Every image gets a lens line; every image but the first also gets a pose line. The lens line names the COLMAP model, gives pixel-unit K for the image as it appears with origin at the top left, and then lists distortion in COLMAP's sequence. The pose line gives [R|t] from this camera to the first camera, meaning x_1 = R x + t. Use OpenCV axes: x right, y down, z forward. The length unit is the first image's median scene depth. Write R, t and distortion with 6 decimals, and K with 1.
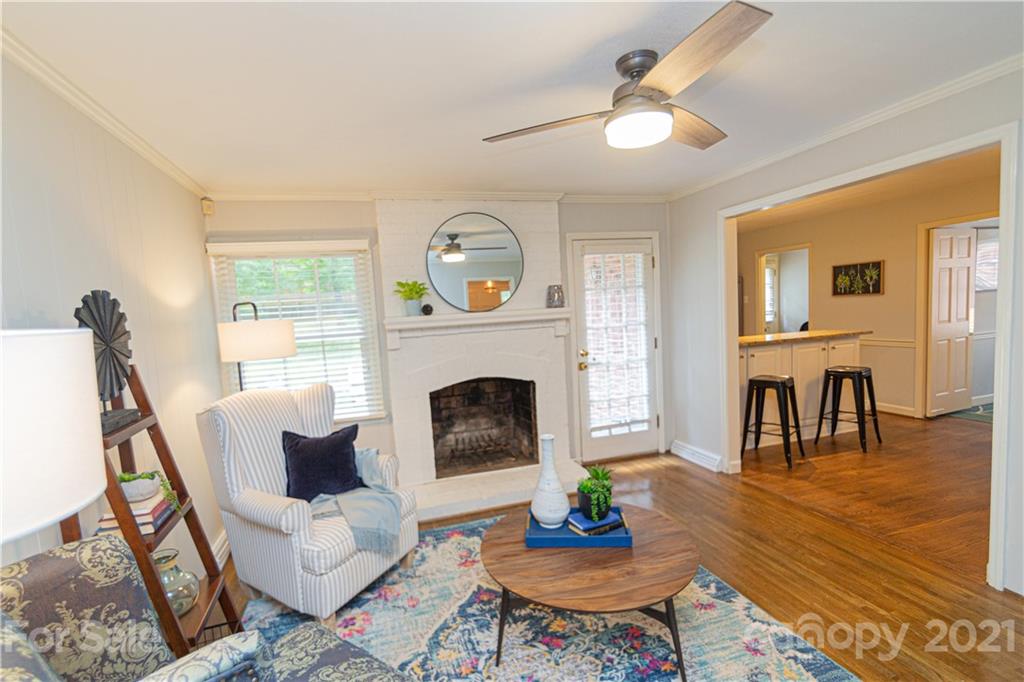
lens RADIAL K [[471.2, 0, 507.3], [0, 471.2, 349.6], [0, 0, 1]] dist [0.001007, -0.000095]
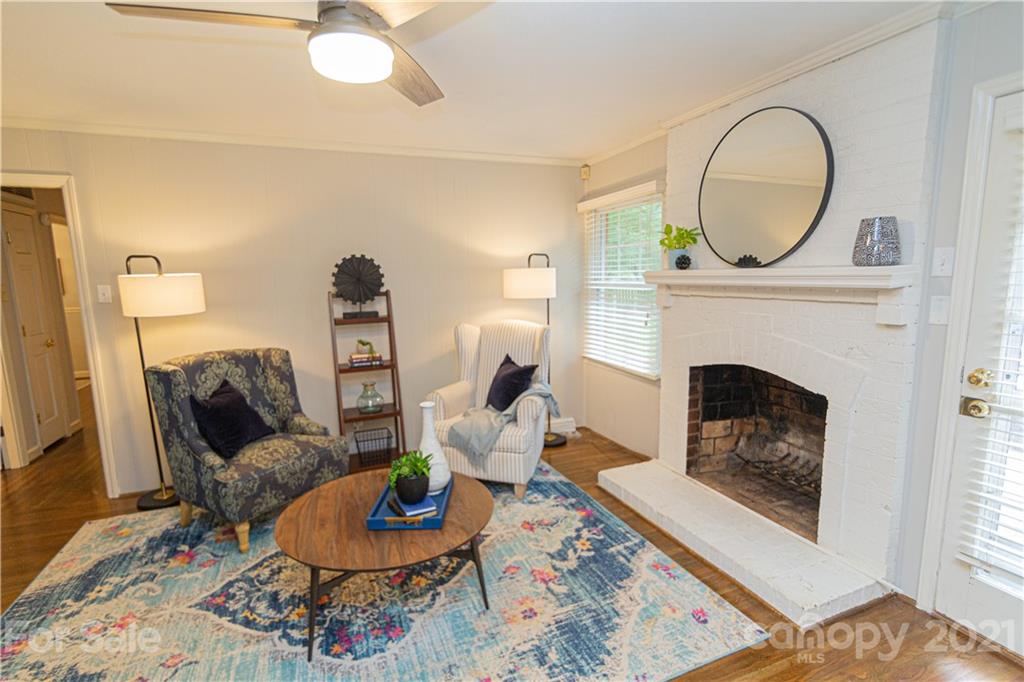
lens RADIAL K [[483.3, 0, 487.8], [0, 483.3, 348.6], [0, 0, 1]] dist [-0.000236, 0.000236]
pose [[0.083702, 0.209682, -0.974180, 0.602321], [-0.071612, 0.976349, 0.203996, -0.082565], [0.993914, 0.052688, 0.096738, 0.584277]]
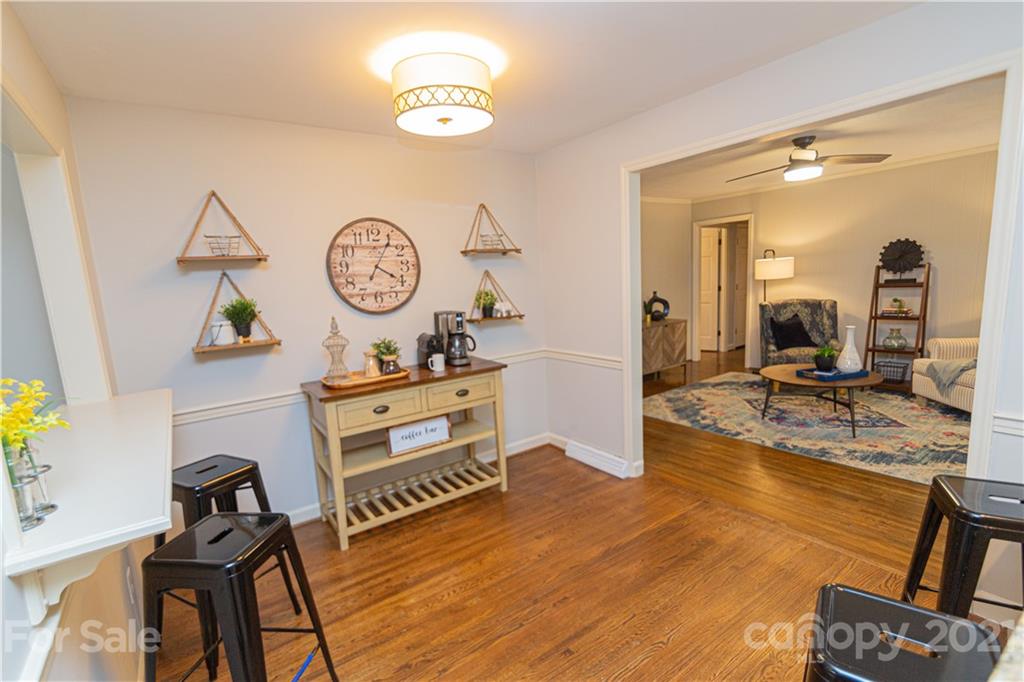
lens RADIAL K [[471.2, 0, 507.3], [0, 471.2, 349.6], [0, 0, 1]] dist [0.001007, -0.000095]
pose [[-0.940553, 0.163829, -0.297523, 1.092113], [0.088267, 0.963781, 0.251664, -0.178027], [0.327977, 0.210442, -0.920948, 1.302958]]
